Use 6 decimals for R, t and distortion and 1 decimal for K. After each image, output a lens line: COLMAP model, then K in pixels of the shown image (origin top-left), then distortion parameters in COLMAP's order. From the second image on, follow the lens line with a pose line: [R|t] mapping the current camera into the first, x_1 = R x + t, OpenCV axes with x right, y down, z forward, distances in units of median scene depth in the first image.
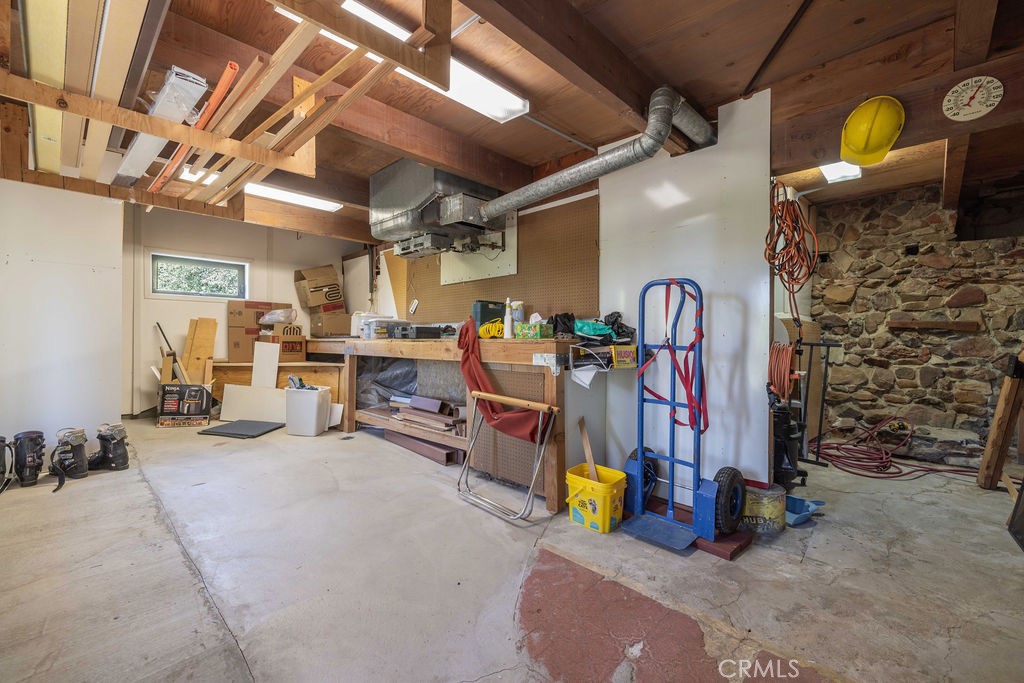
lens RADIAL K [[435.2, 0, 512.0], [0, 435.2, 341.5], [0, 0, 1]] dist [-0.000425, -0.000224]
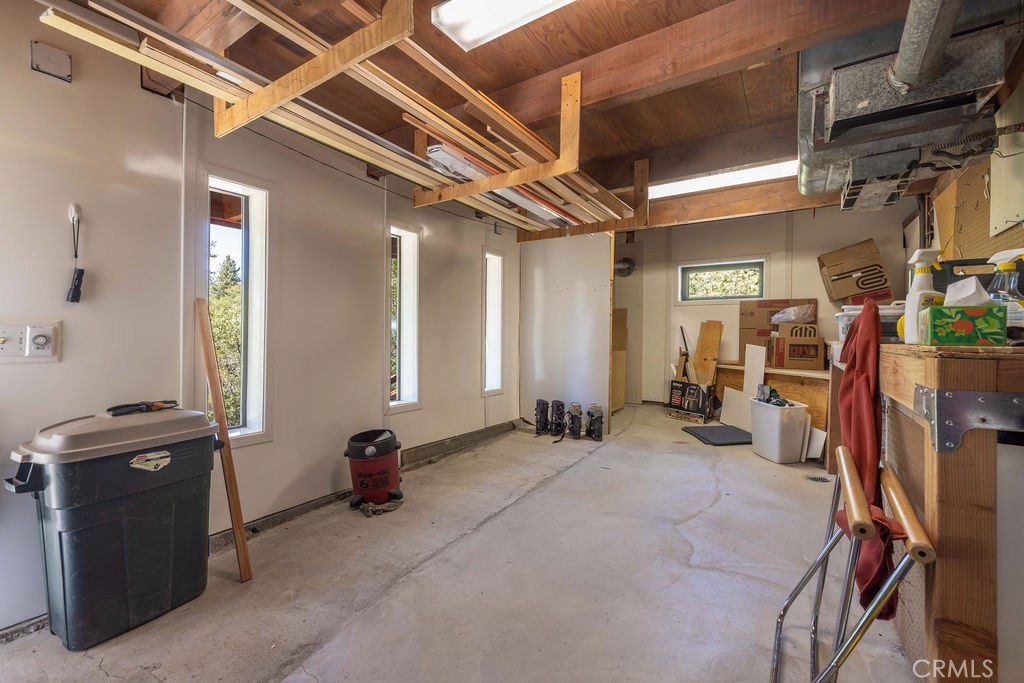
lens RADIAL K [[431.8, 0, 512.0], [0, 431.8, 341.5], [0, 0, 1]] dist [0.000552, 0.000032]
pose [[0.181147, 0.006542, -0.983434, 0.240091], [-0.009942, 0.999939, 0.004821, -0.005239], [0.983406, 0.008904, 0.181201, 0.376785]]
